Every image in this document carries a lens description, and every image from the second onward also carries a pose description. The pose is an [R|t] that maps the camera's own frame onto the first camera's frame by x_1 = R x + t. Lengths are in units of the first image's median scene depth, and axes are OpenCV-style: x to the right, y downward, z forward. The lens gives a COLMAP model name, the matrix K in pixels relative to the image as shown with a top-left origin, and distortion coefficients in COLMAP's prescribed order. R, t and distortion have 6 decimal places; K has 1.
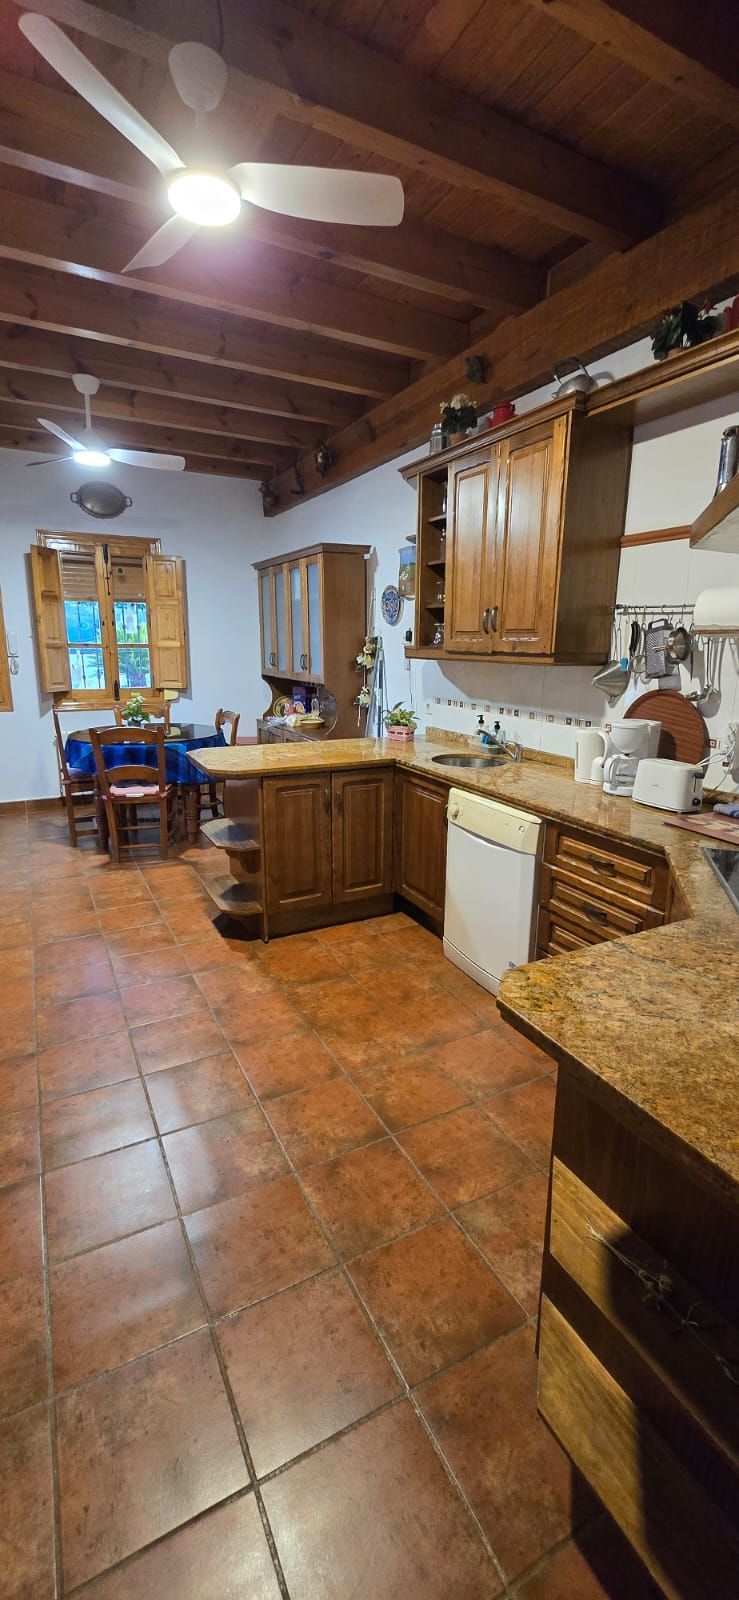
lens RADIAL K [[656.9, 0, 367.7], [0, 656.9, 797.9], [0, 0, 1]] dist [-0.004516, -0.000663]
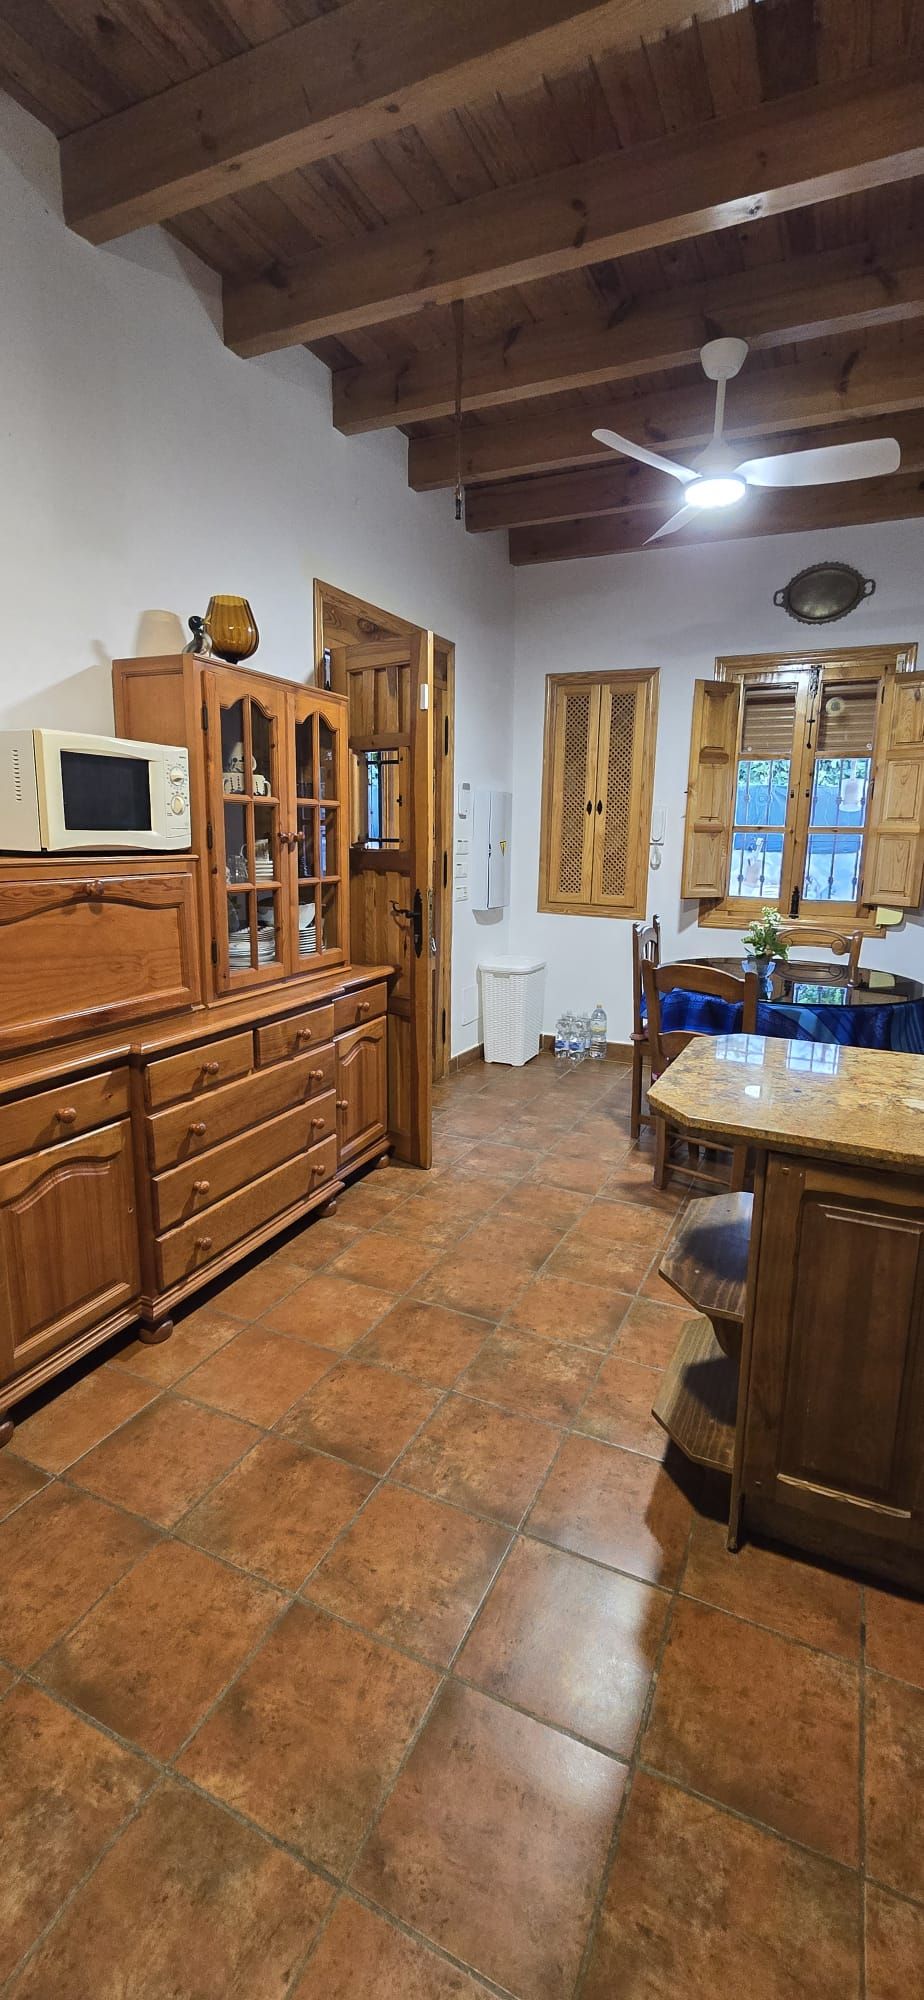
lens RADIAL K [[821.2, 0, 469.5], [0, 821.2, 992.4], [0, 0, 1]] dist [-0.004516, -0.000663]
pose [[0.606021, 0.155963, -0.780009, 0.062043], [-0.194897, 0.979814, 0.044491, -0.074841], [0.771203, 0.125059, 0.624184, 0.397766]]
